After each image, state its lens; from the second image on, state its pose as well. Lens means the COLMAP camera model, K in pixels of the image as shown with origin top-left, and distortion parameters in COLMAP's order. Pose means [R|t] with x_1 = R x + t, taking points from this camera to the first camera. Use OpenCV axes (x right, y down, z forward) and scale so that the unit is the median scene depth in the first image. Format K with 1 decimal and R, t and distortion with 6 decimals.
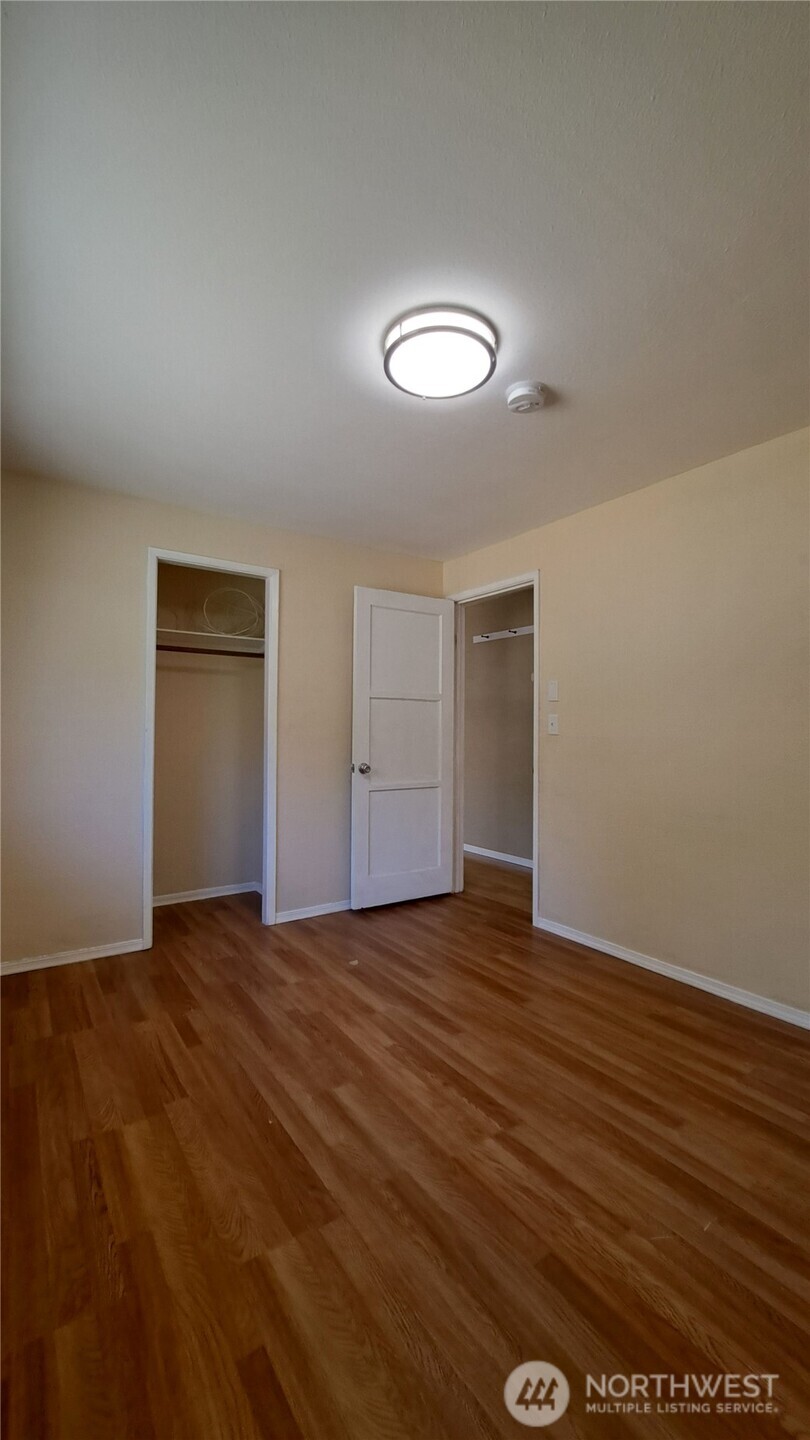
lens RADIAL K [[571.3, 0, 409.0], [0, 571.3, 722.3], [0, 0, 1]] dist [-0.014221, -0.000576]
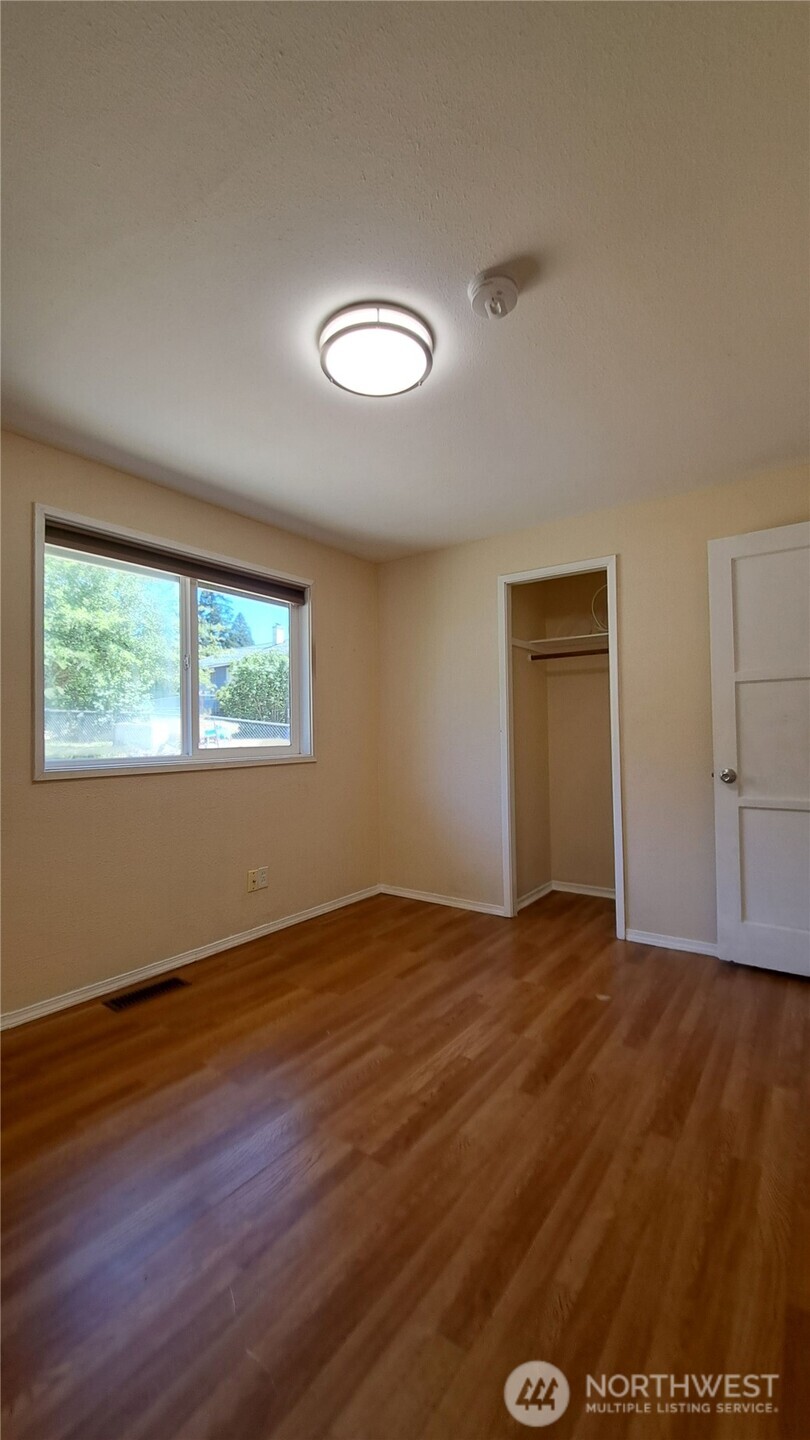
lens RADIAL K [[575.3, 0, 412.9], [0, 575.3, 721.9], [0, 0, 1]] dist [-0.014418, -0.000361]
pose [[0.339336, -0.031874, -0.940125, 0.812109], [0.026532, 0.999352, -0.024306, 0.026831], [0.940291, -0.016696, 0.339962, 0.567595]]
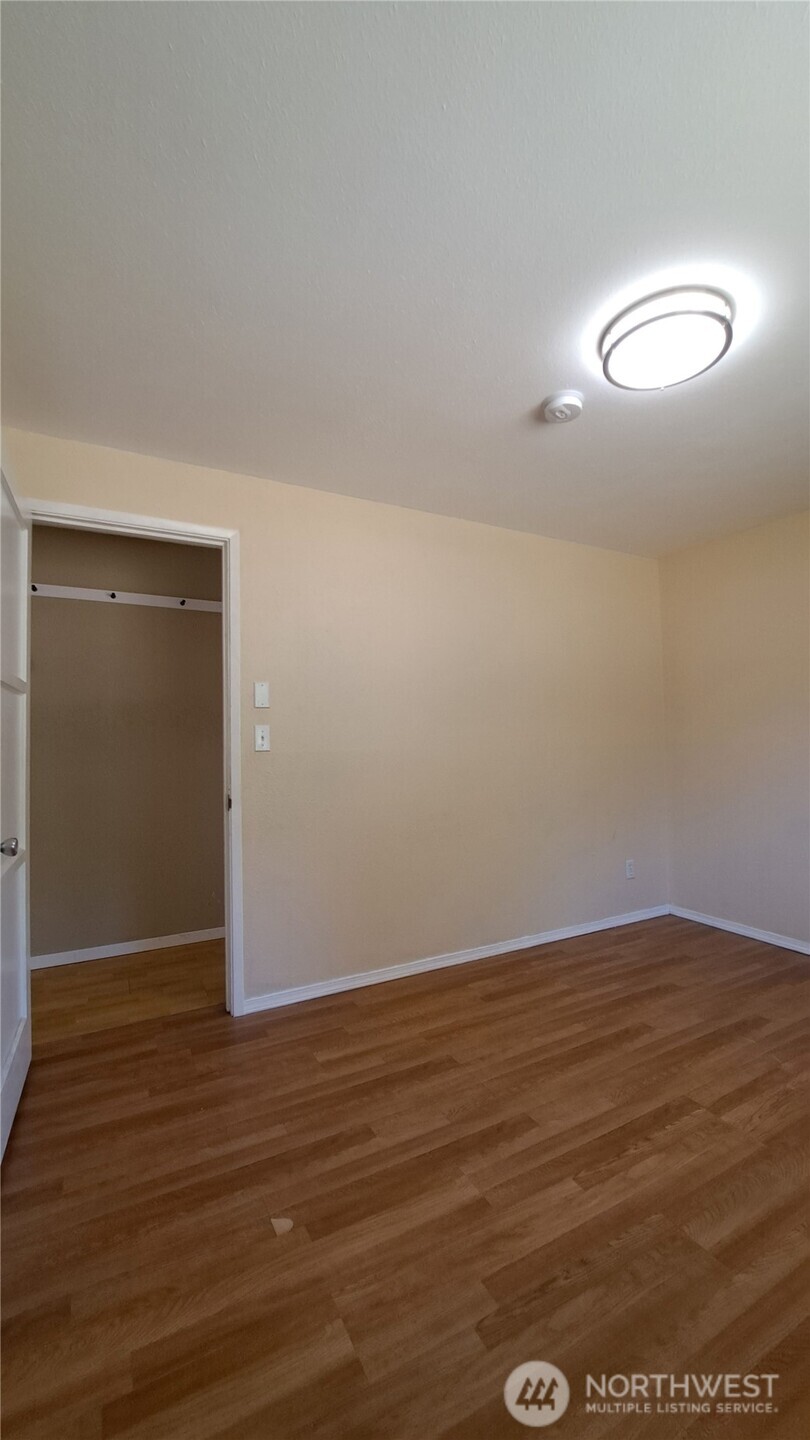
lens RADIAL K [[577.5, 0, 407.9], [0, 577.5, 693.8], [0, 0, 1]] dist [-0.014057, -0.000225]
pose [[0.110297, 0.067158, 0.991627, -0.767610], [0.002838, 0.997689, -0.067884, 0.000129], [-0.993895, 0.010302, 0.109851, 1.067250]]
